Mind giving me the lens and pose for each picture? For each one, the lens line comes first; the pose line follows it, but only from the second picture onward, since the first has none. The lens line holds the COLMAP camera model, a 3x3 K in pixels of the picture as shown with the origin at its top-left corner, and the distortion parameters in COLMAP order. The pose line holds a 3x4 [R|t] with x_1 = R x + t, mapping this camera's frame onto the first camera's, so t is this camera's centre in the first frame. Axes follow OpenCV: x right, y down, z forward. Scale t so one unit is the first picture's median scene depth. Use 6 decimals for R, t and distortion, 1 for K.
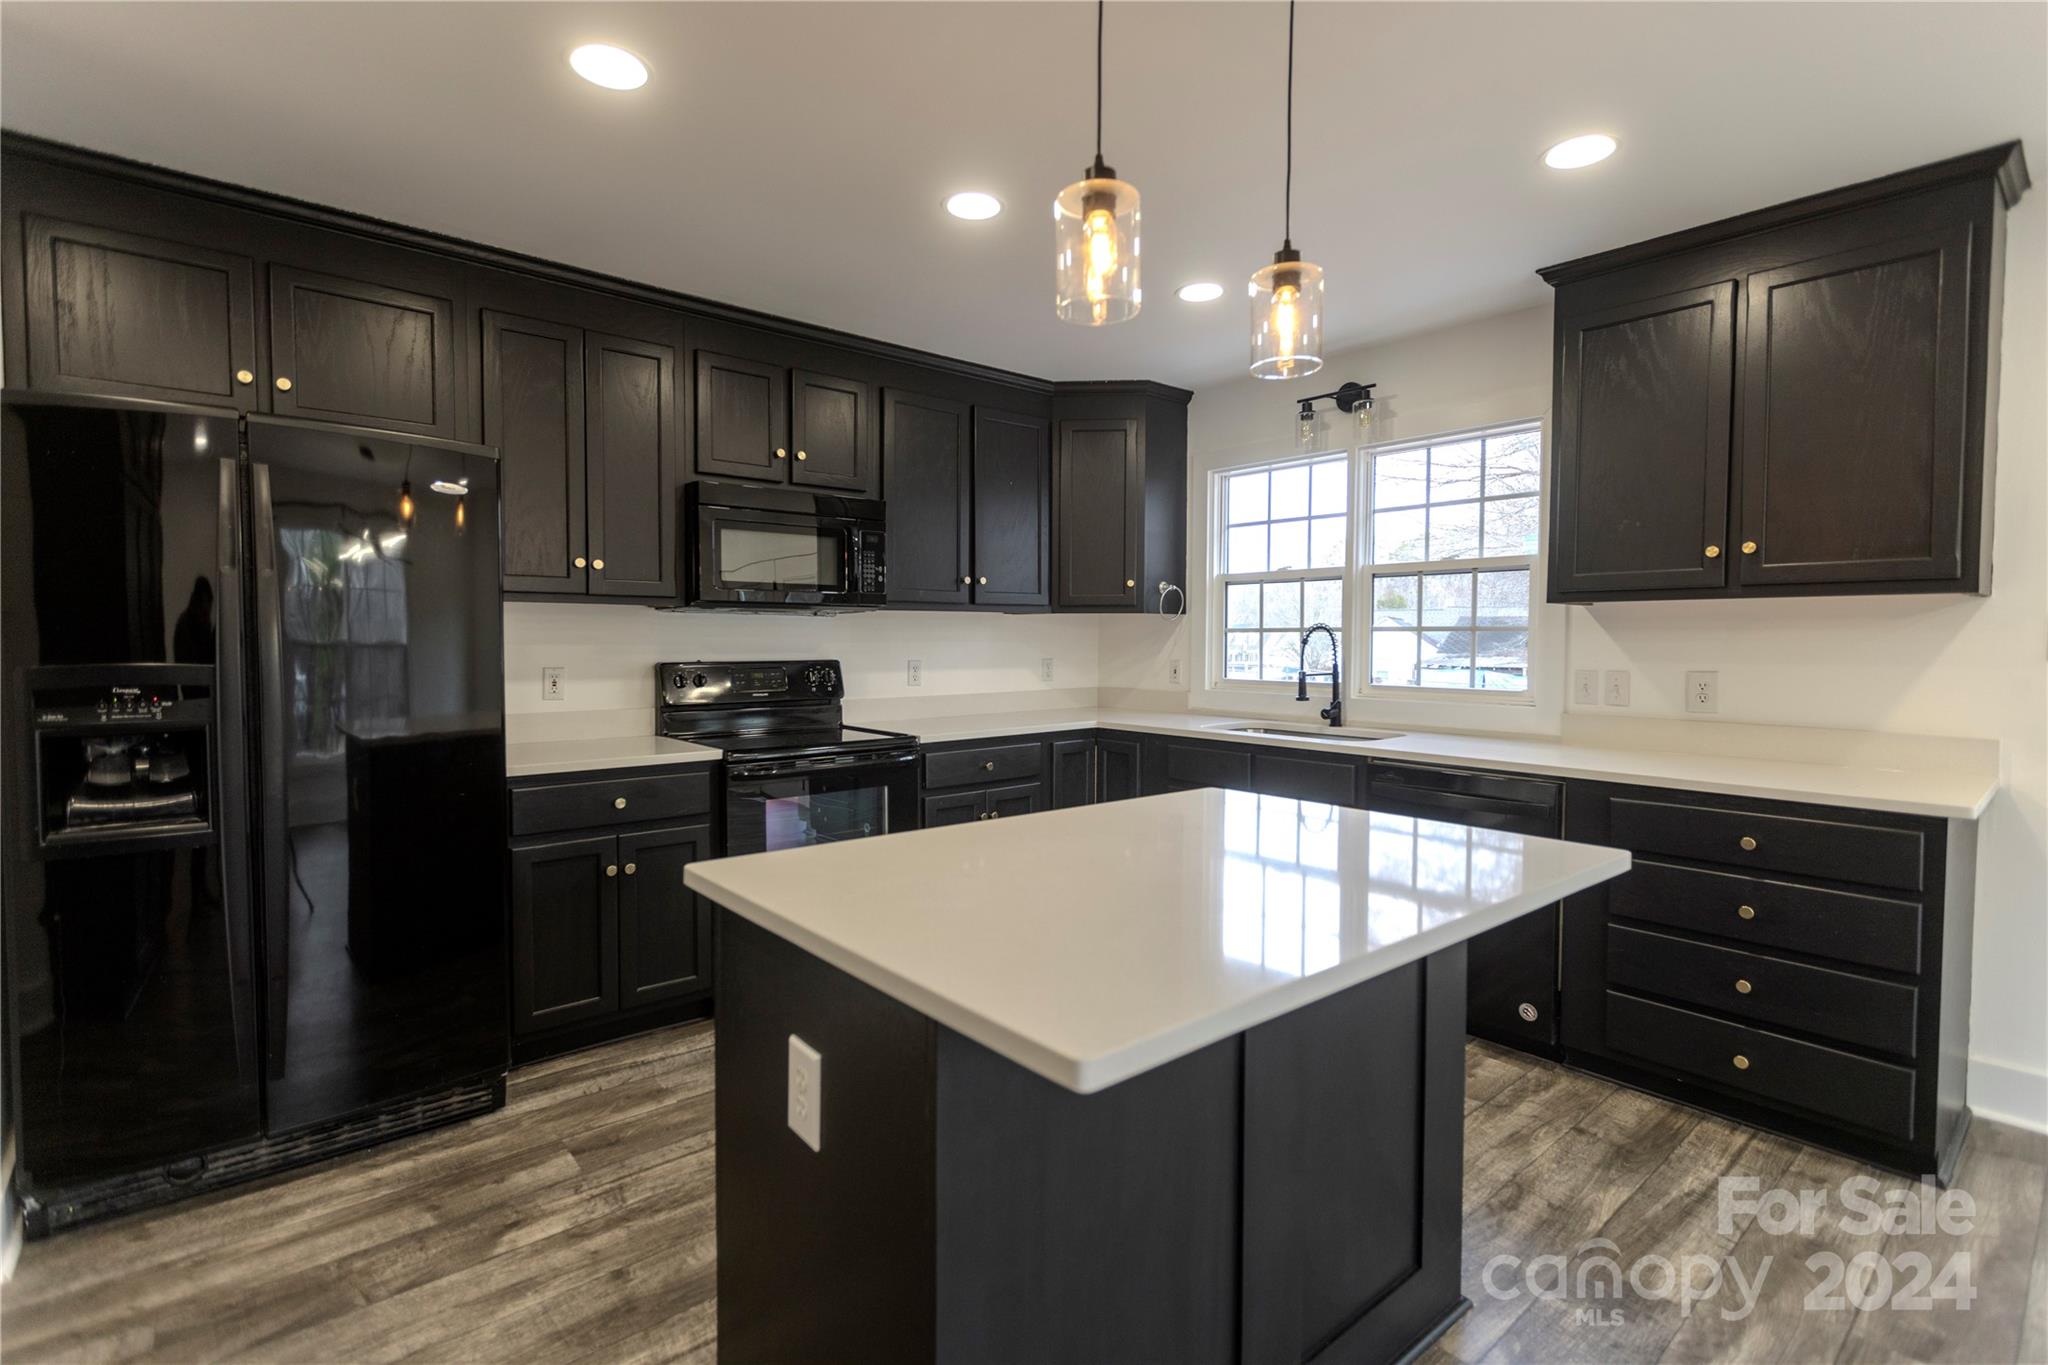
lens RADIAL K [[948.1, 0, 1021.0], [0, 948.1, 673.3], [0, 0, 1]] dist [0.002701, 0.000020]
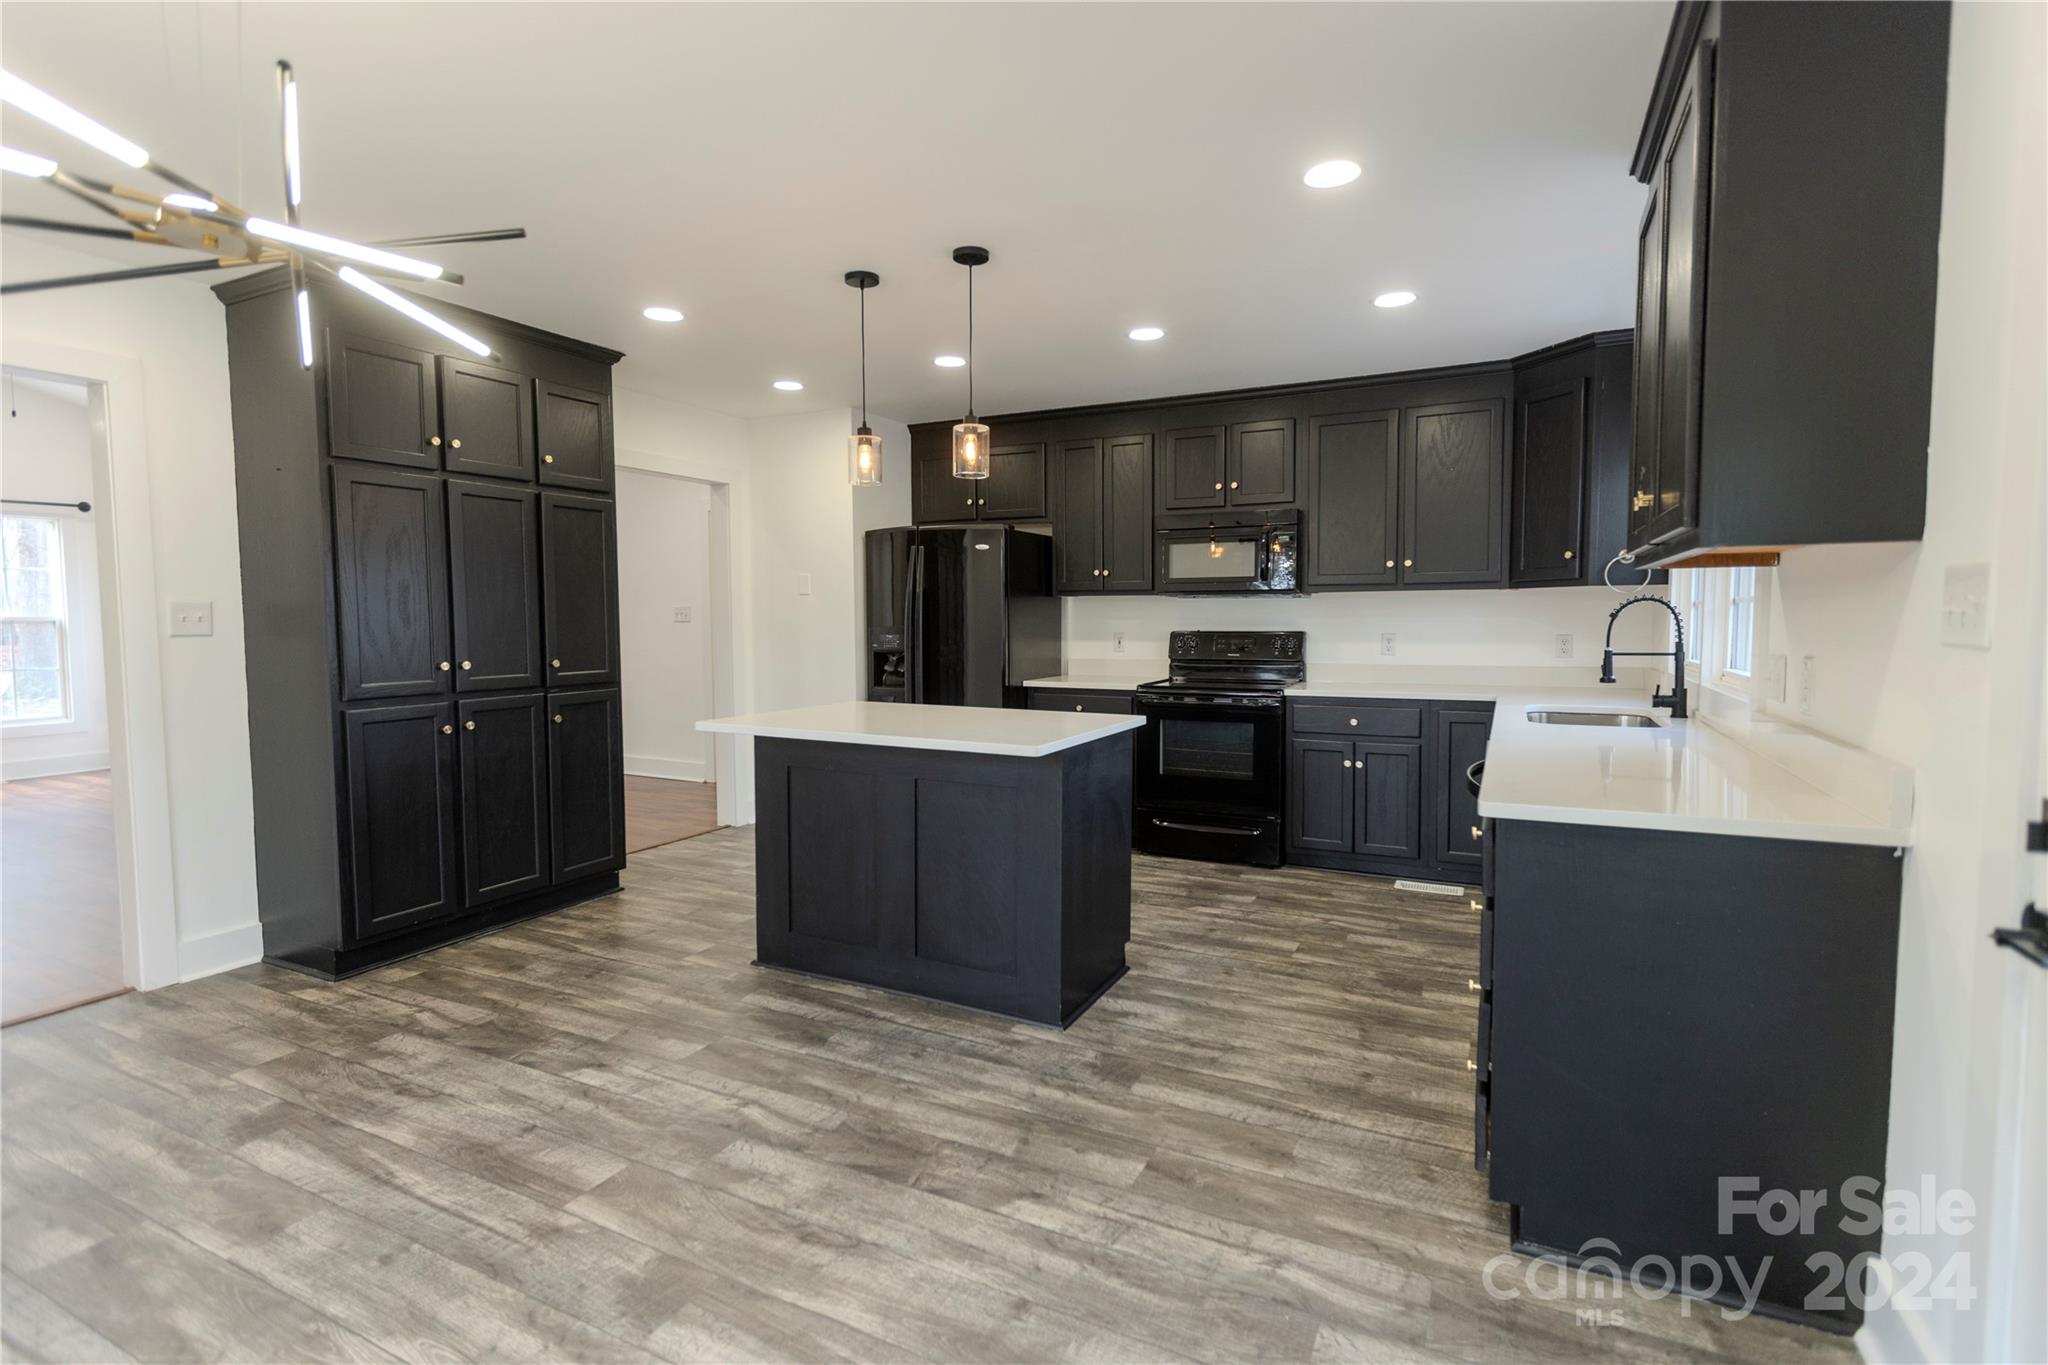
lens RADIAL K [[964.5, 0, 1024.0], [0, 964.5, 682.5], [0, 0, 1]] dist [0.003885, -0.000272]
pose [[0.393760, 0.060785, -0.917201, 0.994959], [-0.028344, 0.998140, 0.053980, -0.005766], [0.918776, 0.004742, 0.394750, 0.151263]]
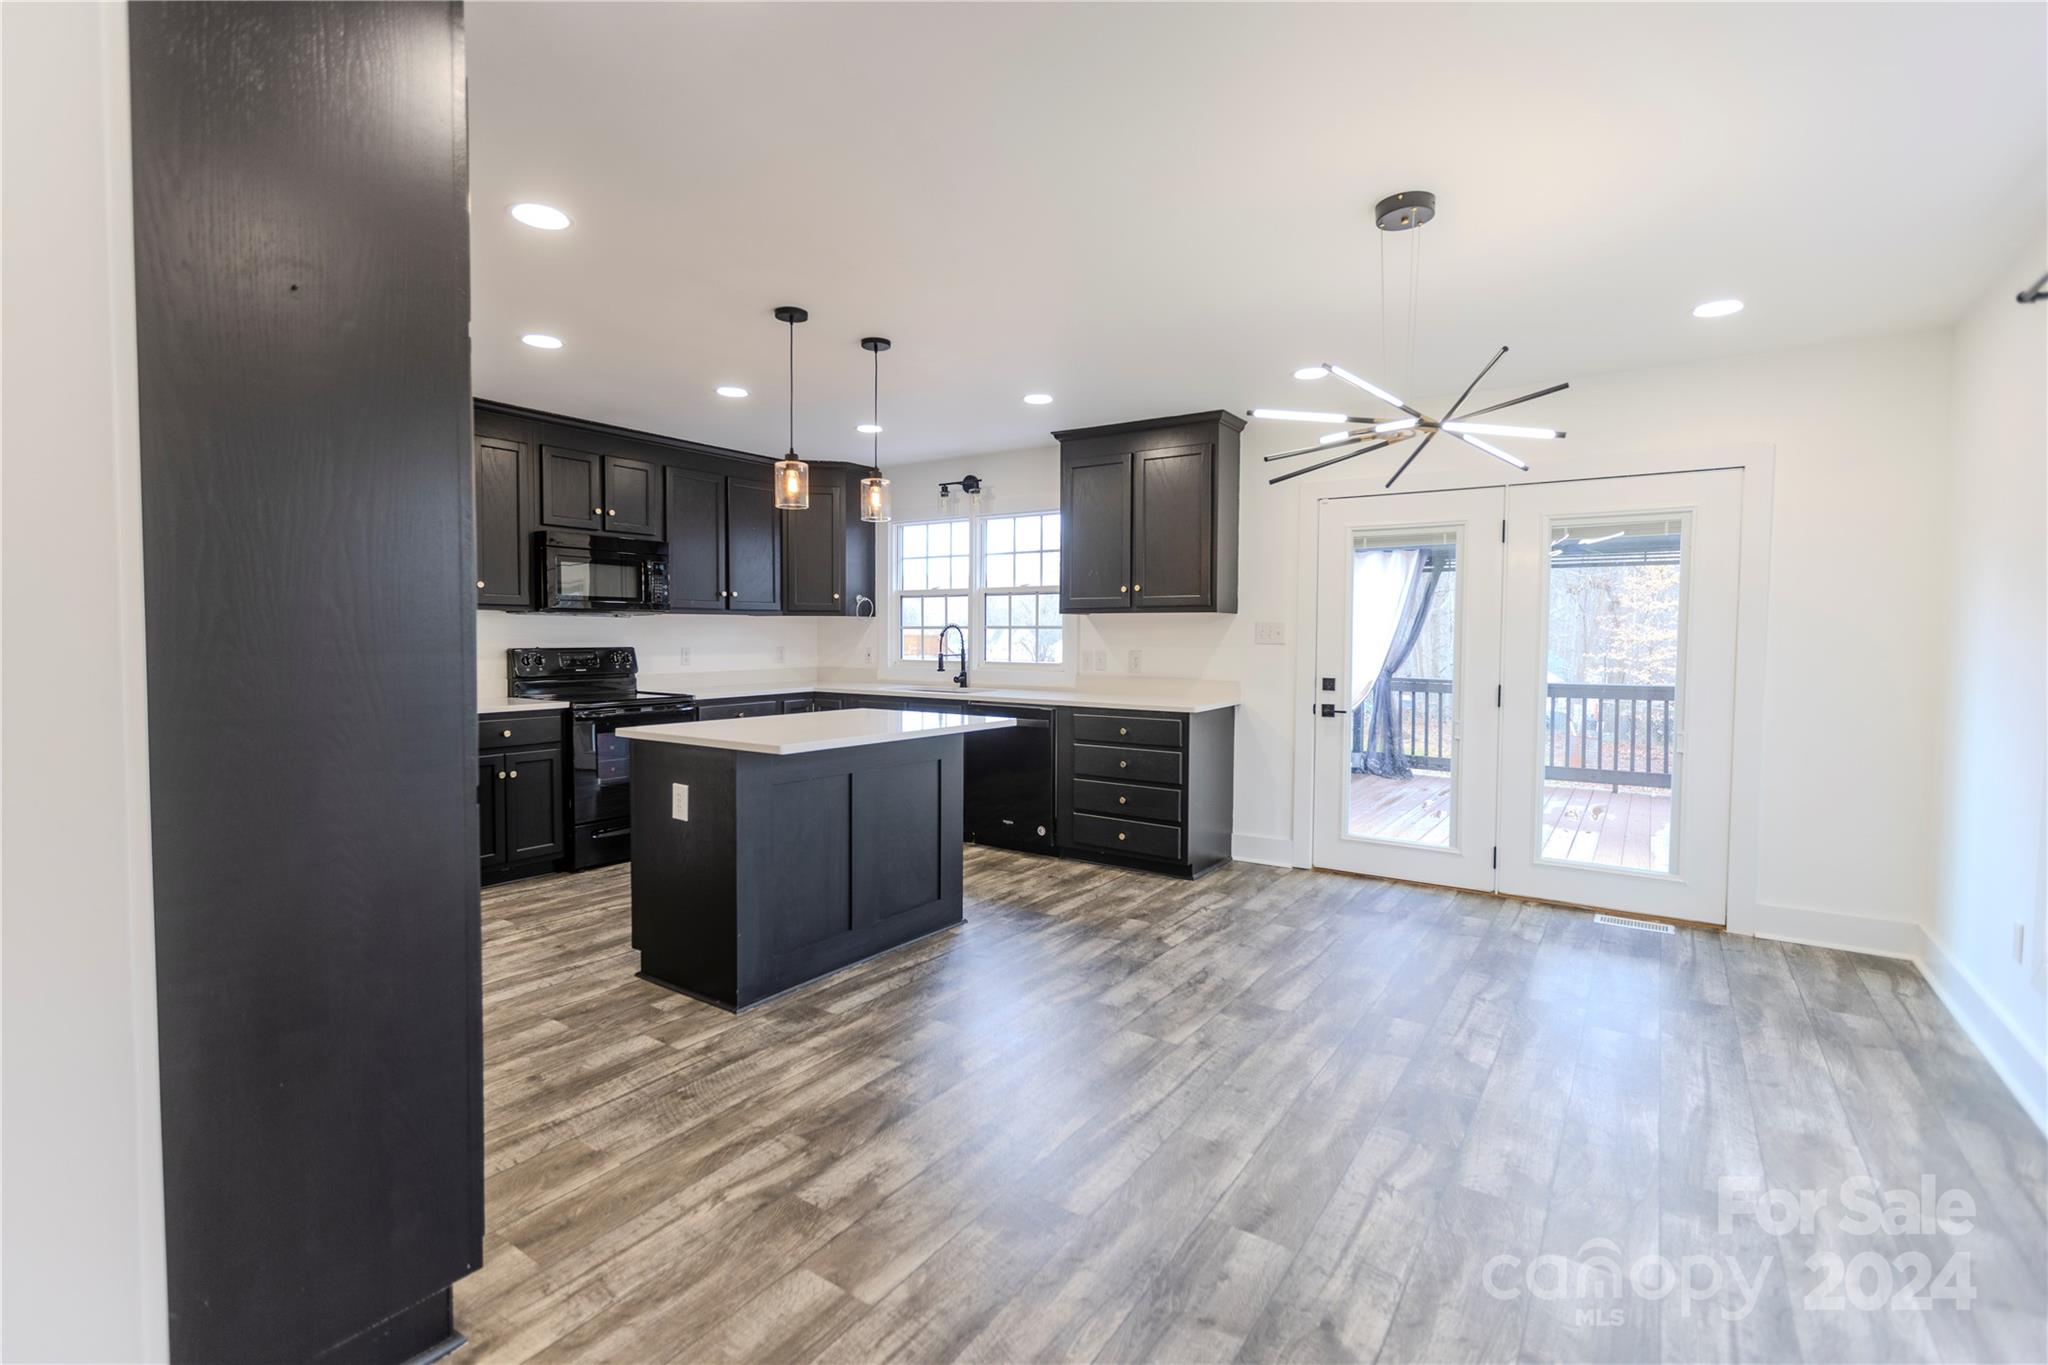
lens RADIAL K [[935.9, 0, 1015.3], [0, 935.9, 673.2], [0, 0, 1]] dist [0.000130, -0.000018]
pose [[0.964859, -0.009598, 0.262592, -0.002212], [0.008037, 0.999943, 0.007019, 0.023933], [-0.262645, -0.004662, 0.964881, -0.635693]]
